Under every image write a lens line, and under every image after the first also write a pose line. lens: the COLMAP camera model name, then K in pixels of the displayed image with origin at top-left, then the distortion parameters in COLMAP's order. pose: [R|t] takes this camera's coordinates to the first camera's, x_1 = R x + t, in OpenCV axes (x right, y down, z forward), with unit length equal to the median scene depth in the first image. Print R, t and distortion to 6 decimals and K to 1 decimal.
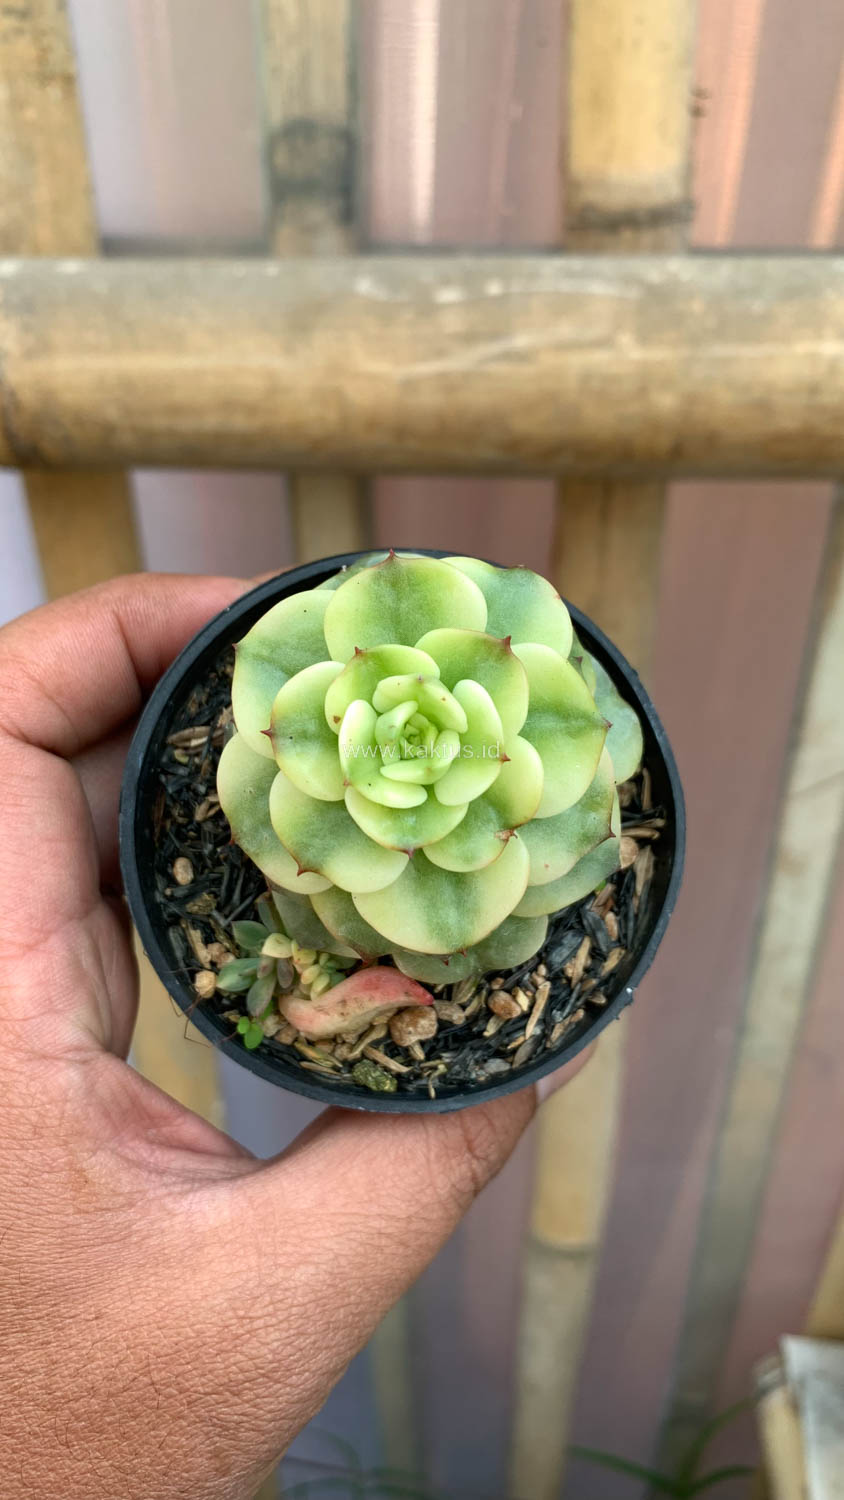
lens RADIAL K [[1156.3, 0, 412.3], [0, 1156.3, 701.7], [0, 0, 1]] dist [0.046964, 0.008938]
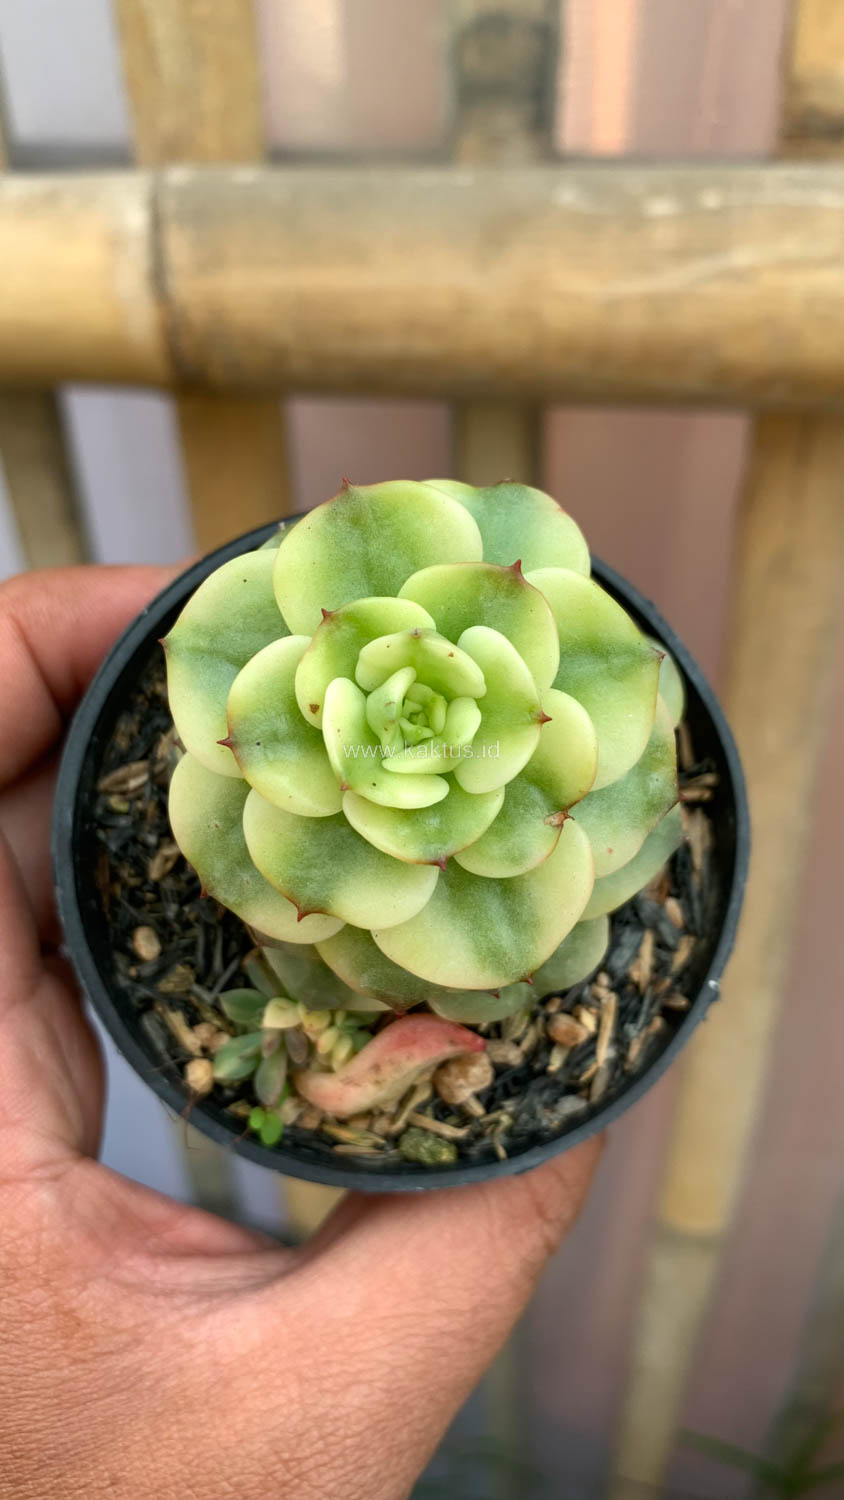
lens RADIAL K [[1184.3, 0, 421.6], [0, 1184.3, 724.0], [0, 0, 1]] dist [0.005611, 0.004365]
pose [[0.982470, -0.176086, 0.061210, -0.034639], [0.175989, 0.984367, 0.007014, 0.024572], [-0.061488, 0.003881, 0.998100, 0.171155]]
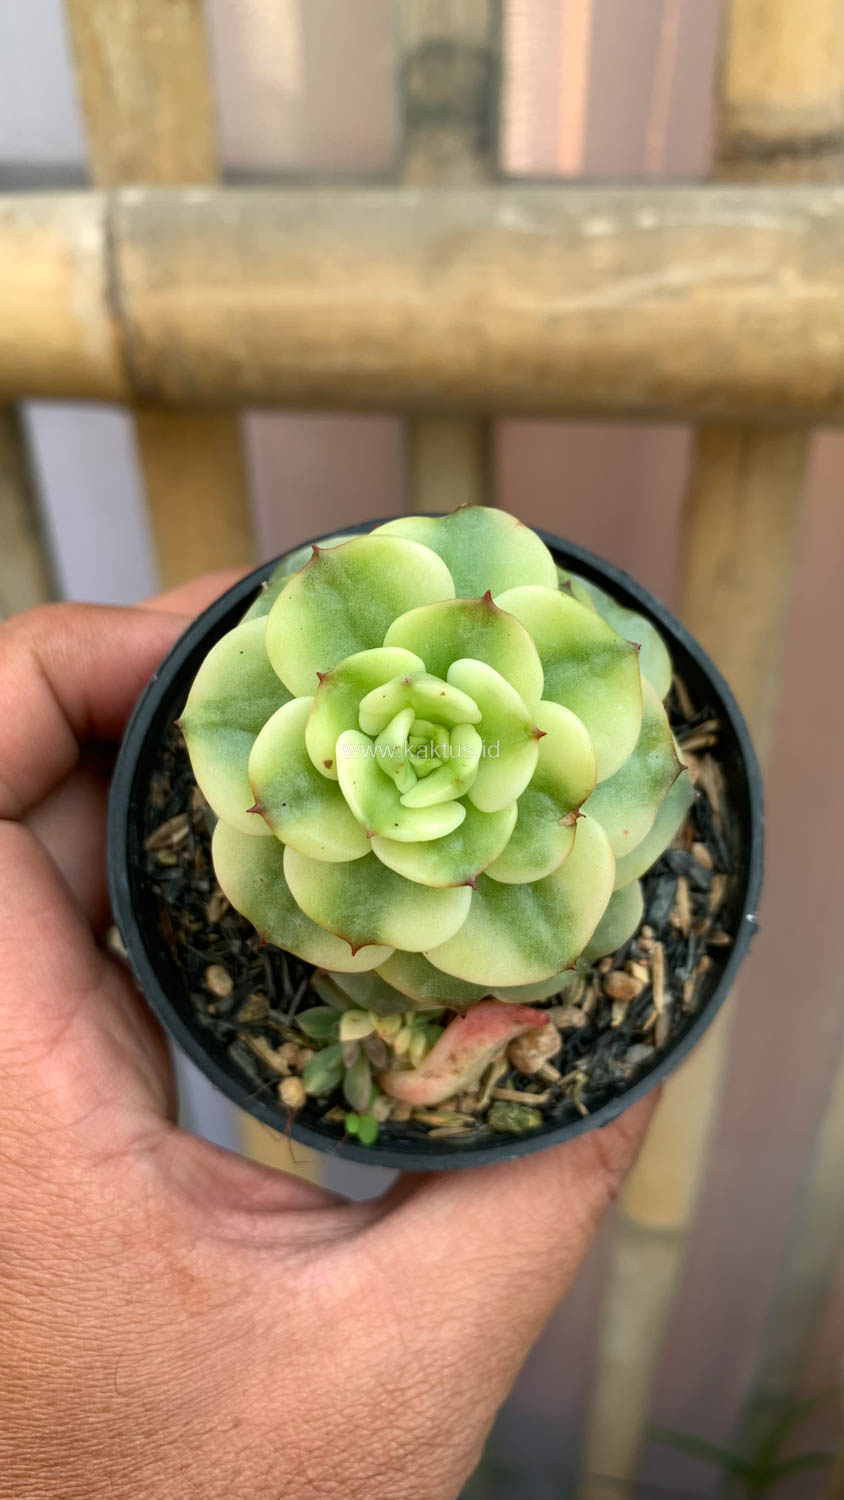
lens RADIAL K [[1184.8, 0, 424.0], [0, 1184.8, 710.2], [0, 0, 1]] dist [0.007141, 0.001427]
pose [[0.930160, -0.365791, 0.031616, -0.011569], [0.364263, 0.930193, 0.045324, -0.025251], [-0.045989, -0.030642, 0.998472, 0.126313]]
